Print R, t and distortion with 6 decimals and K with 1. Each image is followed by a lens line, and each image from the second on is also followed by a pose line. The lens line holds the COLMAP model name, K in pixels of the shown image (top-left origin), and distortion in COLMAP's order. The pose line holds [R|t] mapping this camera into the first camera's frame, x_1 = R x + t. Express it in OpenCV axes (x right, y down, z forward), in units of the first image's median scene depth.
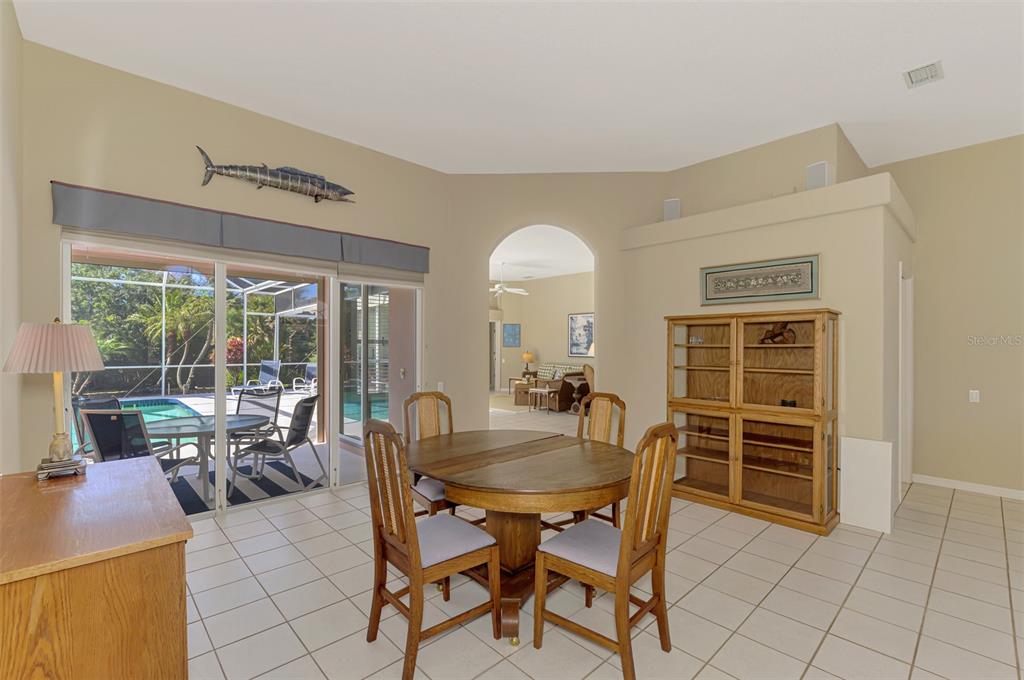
lens RADIAL K [[448.1, 0, 507.2], [0, 448.1, 347.1], [0, 0, 1]] dist [0.001351, -0.003533]
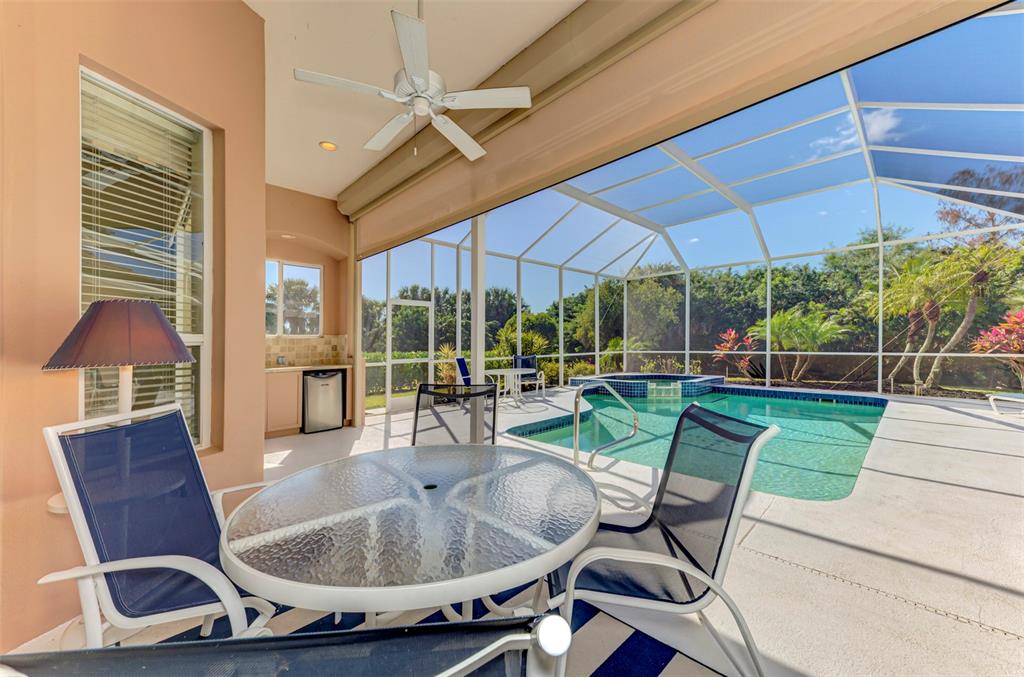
lens RADIAL K [[395.3, 0, 513.4], [0, 395.3, 352.9], [0, 0, 1]] dist [0.003057, 0.000319]
pose [[0.020024, 0.023185, -0.999531, -0.140402], [0.014134, 0.999625, 0.023471, 0.019821], [0.999700, -0.014598, 0.019689, 0.426101]]
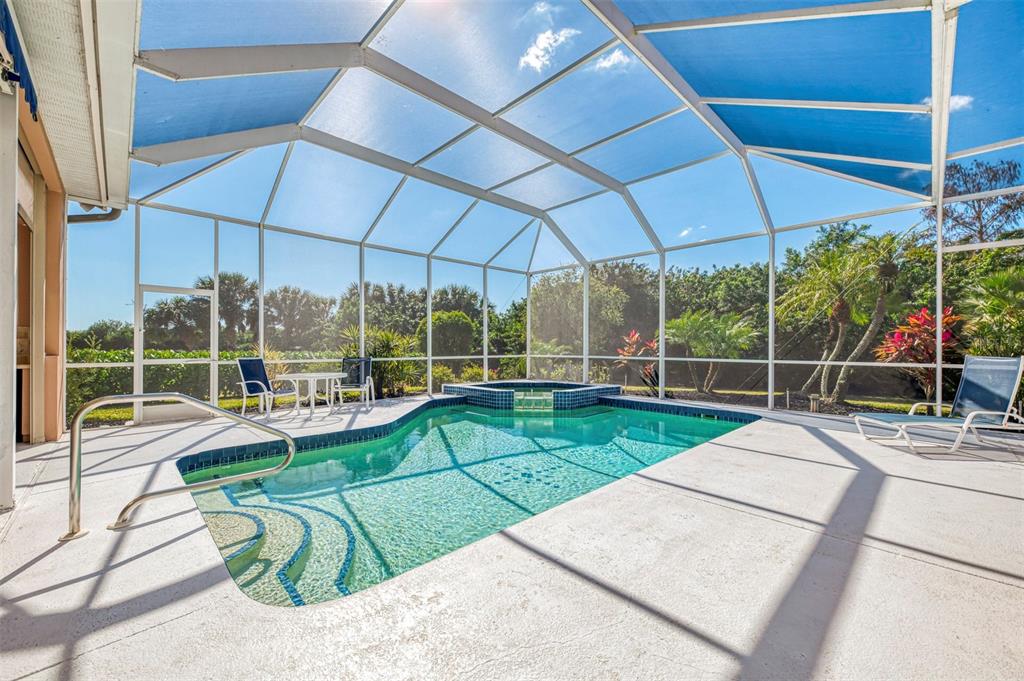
lens RADIAL K [[414.3, 0, 507.5], [0, 414.3, 344.5], [0, 0, 1]] dist [0.010984, 0.000526]
pose [[0.022684, -0.005704, -0.999726, -0.225693], [-0.000447, 0.999984, -0.005716, 0.026057], [0.999743, 0.000576, 0.022681, 0.695307]]
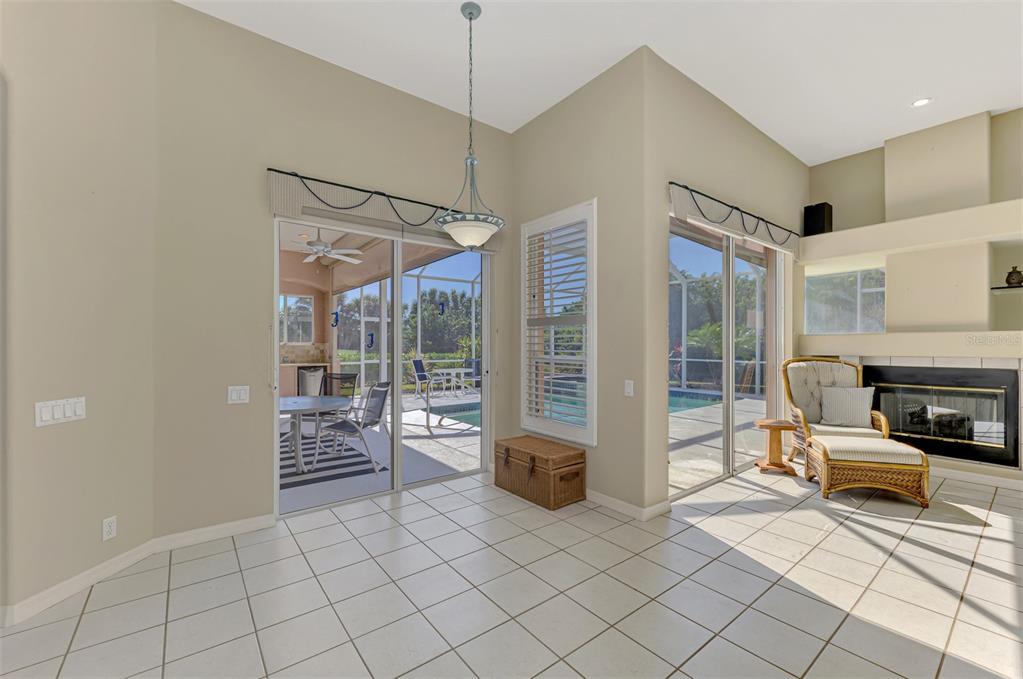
lens RADIAL K [[416.8, 0, 505.8], [0, 416.8, 346.5], [0, 0, 1]] dist [-0.002922, -0.002087]
pose [[-0.090782, 0.005190, -0.995857, 0.119557], [0.000586, 0.999987, 0.005158, 0.008009], [0.995871, -0.000116, -0.090784, 0.639729]]
